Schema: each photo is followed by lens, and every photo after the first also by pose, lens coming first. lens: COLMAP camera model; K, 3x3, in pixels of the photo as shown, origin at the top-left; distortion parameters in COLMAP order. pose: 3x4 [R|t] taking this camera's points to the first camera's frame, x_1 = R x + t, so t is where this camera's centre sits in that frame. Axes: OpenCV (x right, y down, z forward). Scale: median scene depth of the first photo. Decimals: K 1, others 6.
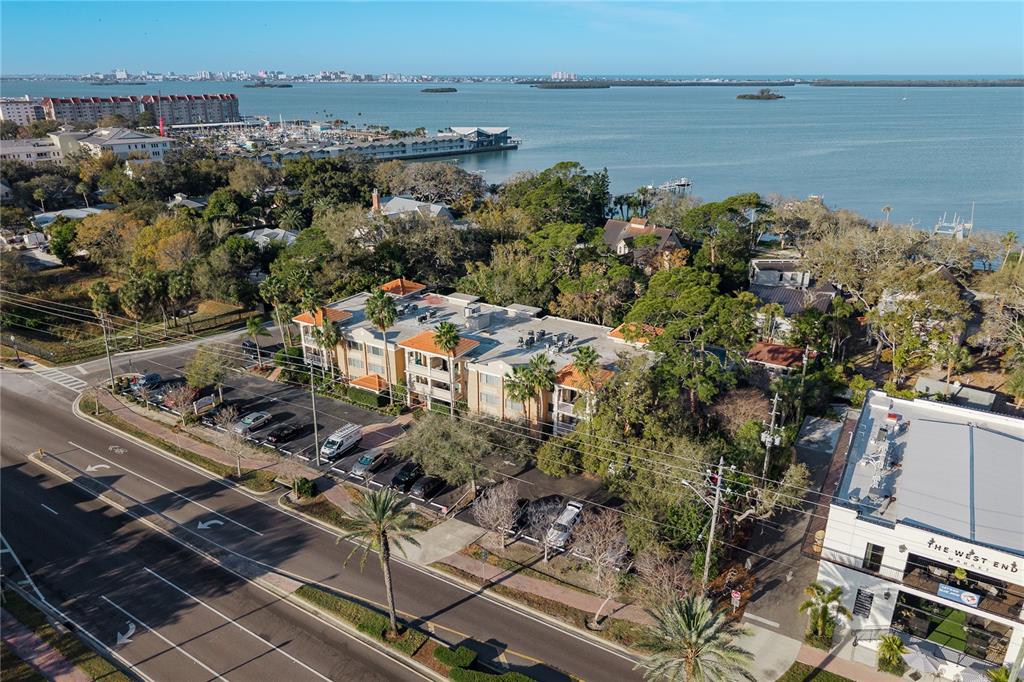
lens RADIAL K [[694.8, 0, 512.0], [0, 694.8, 341.0], [0, 0, 1]] dist [-0.002990, -0.003905]
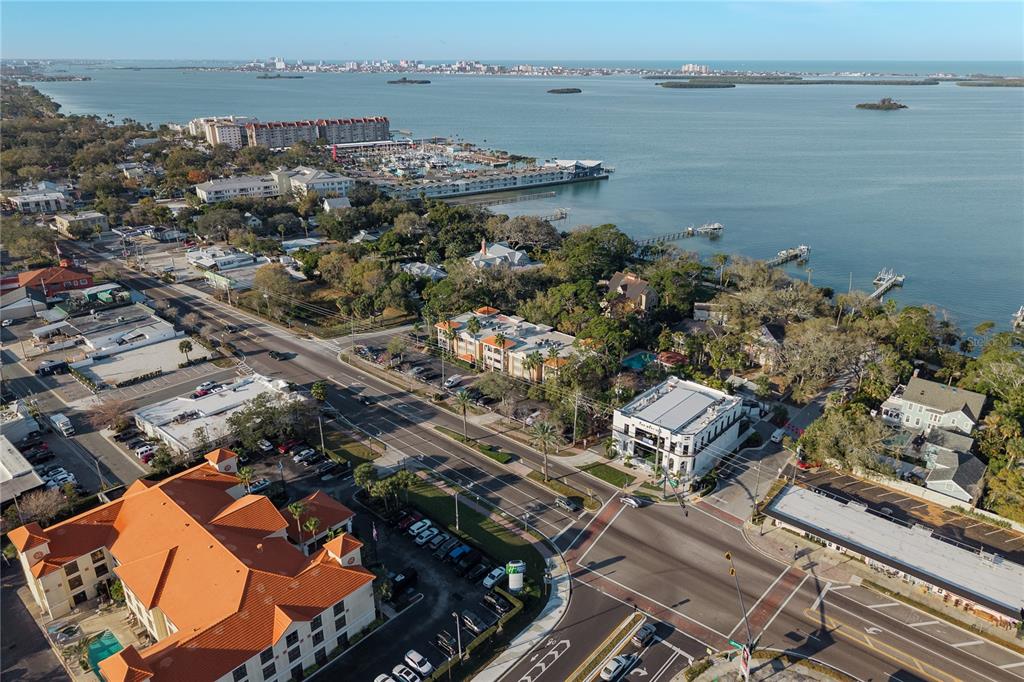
lens RADIAL K [[694.9, 0, 512.0], [0, 694.9, 341.0], [0, 0, 1]] dist [0.005220, -0.003514]
pose [[0.984023, 0.069391, -0.163963, 0.270086], [-0.065865, 0.997467, 0.026848, -0.055891], [0.165411, -0.015619, 0.986101, -1.058869]]
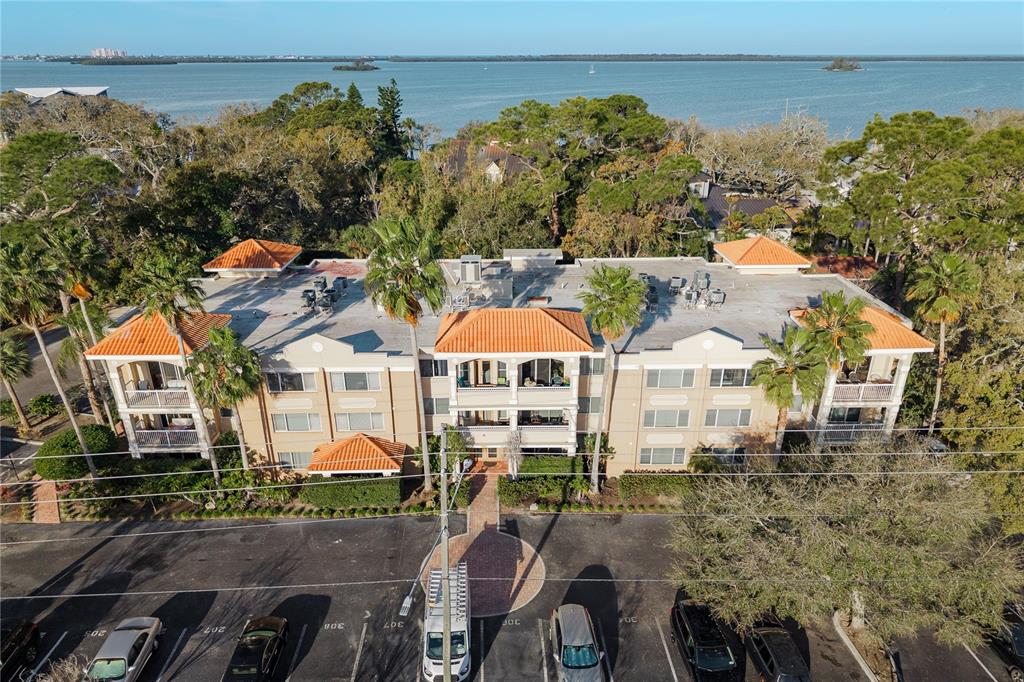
lens RADIAL K [[688.7, 0, 513.0], [0, 688.7, 384.3], [0, 0, 1]] dist [0.004388, -0.004548]
pose [[0.845913, -0.227999, 0.482128, -0.294163], [0.189331, 0.973510, 0.128186, -0.018744], [-0.498583, -0.017153, 0.866672, 0.531421]]
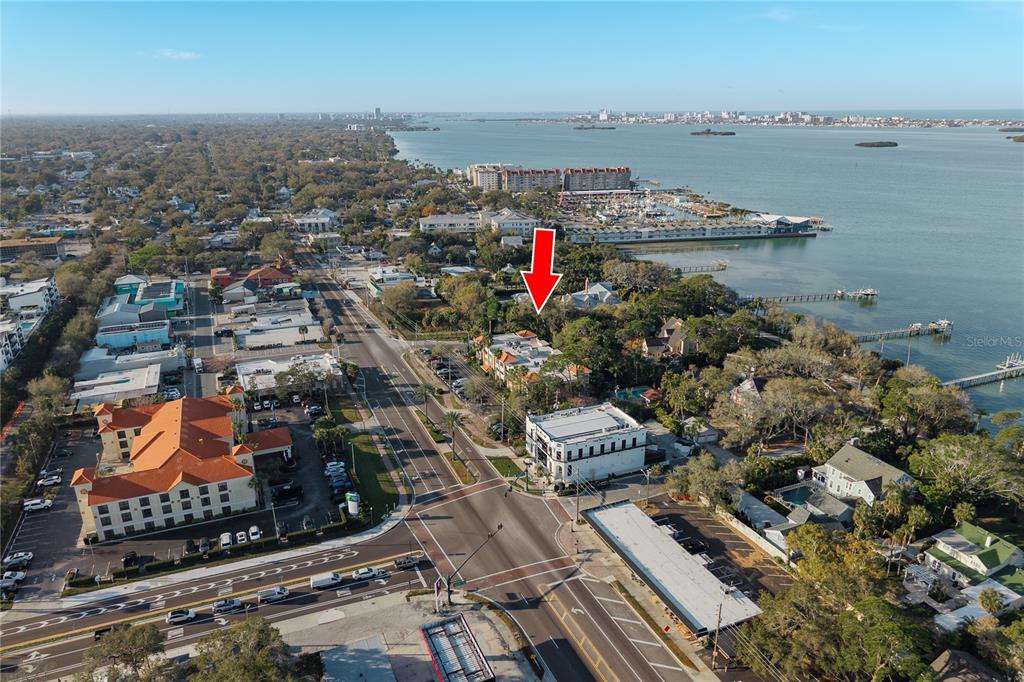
lens RADIAL K [[688.7, 0, 513.0], [0, 688.7, 384.3], [0, 0, 1]] dist [0.004388, -0.004548]
pose [[0.813079, 0.211863, -0.542234, 1.211579], [-0.202996, 0.976147, 0.077011, -0.091046], [0.545615, 0.047455, 0.836691, -1.035598]]
